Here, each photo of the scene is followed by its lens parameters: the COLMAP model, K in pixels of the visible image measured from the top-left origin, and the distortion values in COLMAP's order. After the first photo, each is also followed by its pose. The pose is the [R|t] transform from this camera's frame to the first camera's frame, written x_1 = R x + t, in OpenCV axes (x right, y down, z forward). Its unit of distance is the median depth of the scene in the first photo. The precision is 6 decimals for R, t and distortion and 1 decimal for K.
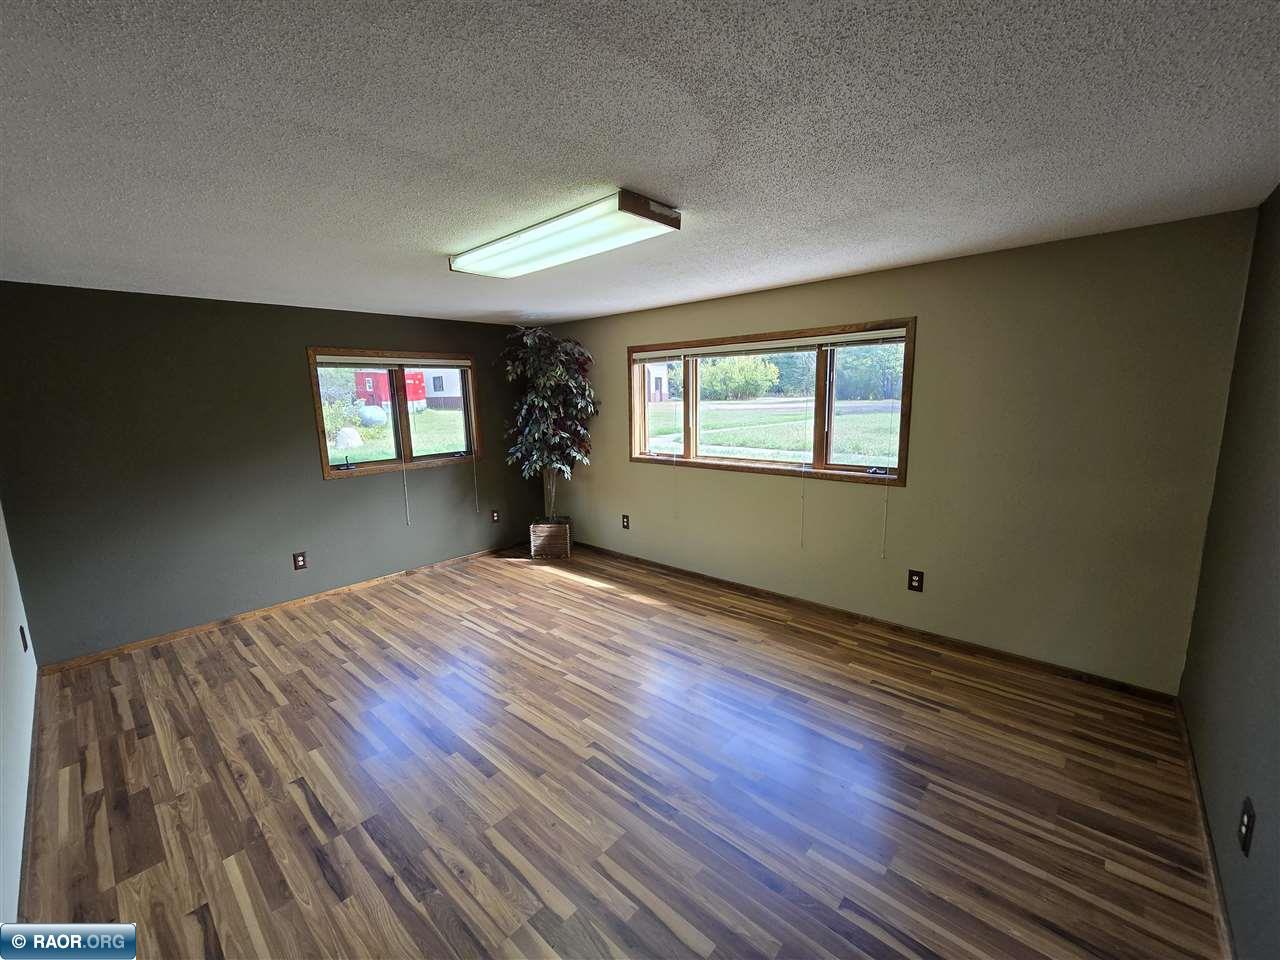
lens RADIAL K [[523.0, 0, 640.0], [0, 523.0, 480.0], [0, 0, 1]] dist [-0.000181, -0.002325]
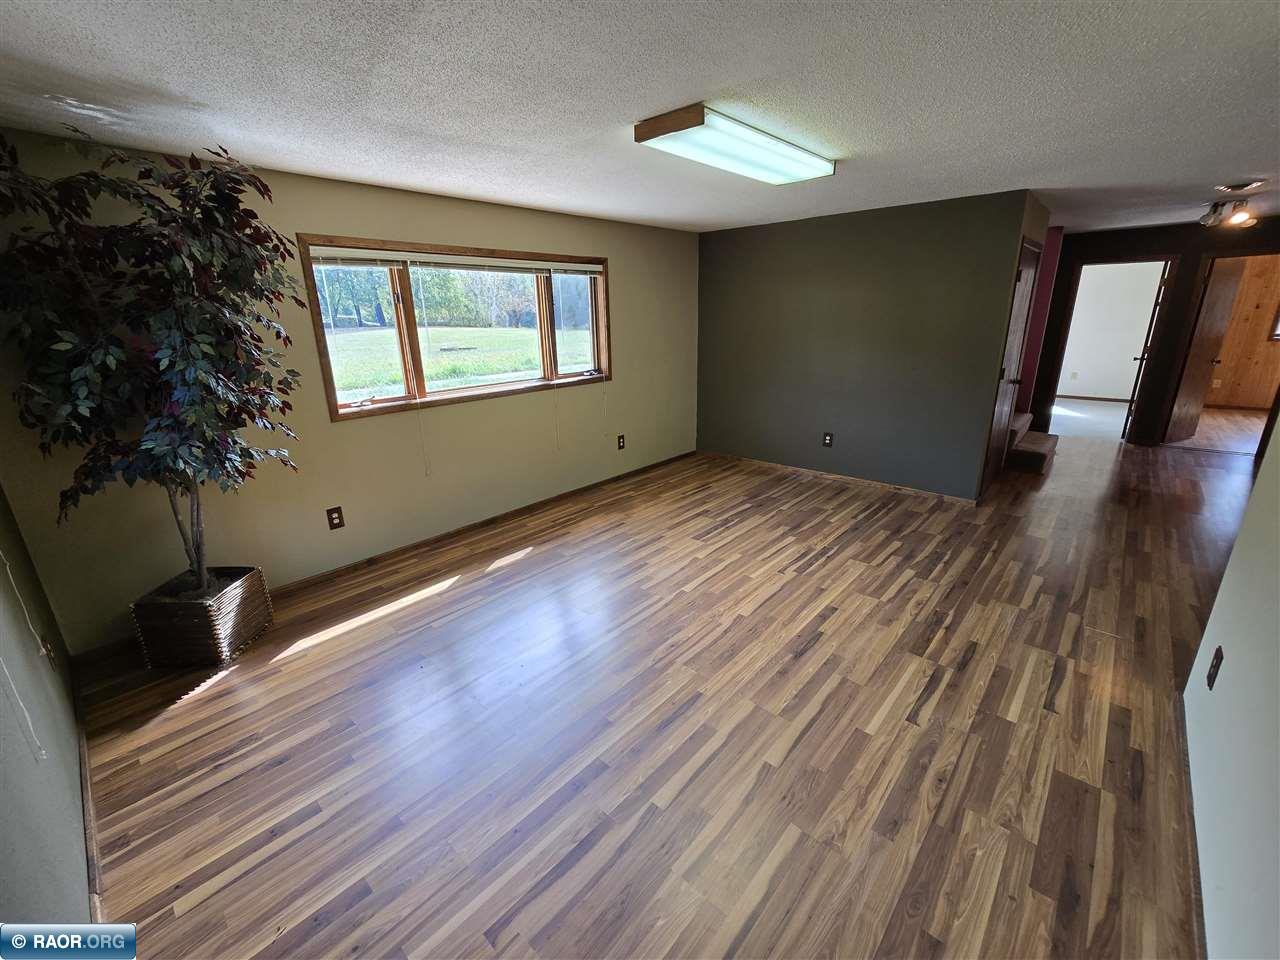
lens RADIAL K [[549.1, 0, 604.1], [0, 549.1, 479.8], [0, 0, 1]] dist [0.015893, -0.013616]
pose [[0.017750, -0.267115, 0.963501, -1.251729], [0.182732, 0.948289, 0.259531, -0.152007], [-0.983003, 0.171456, 0.065642, 1.174948]]
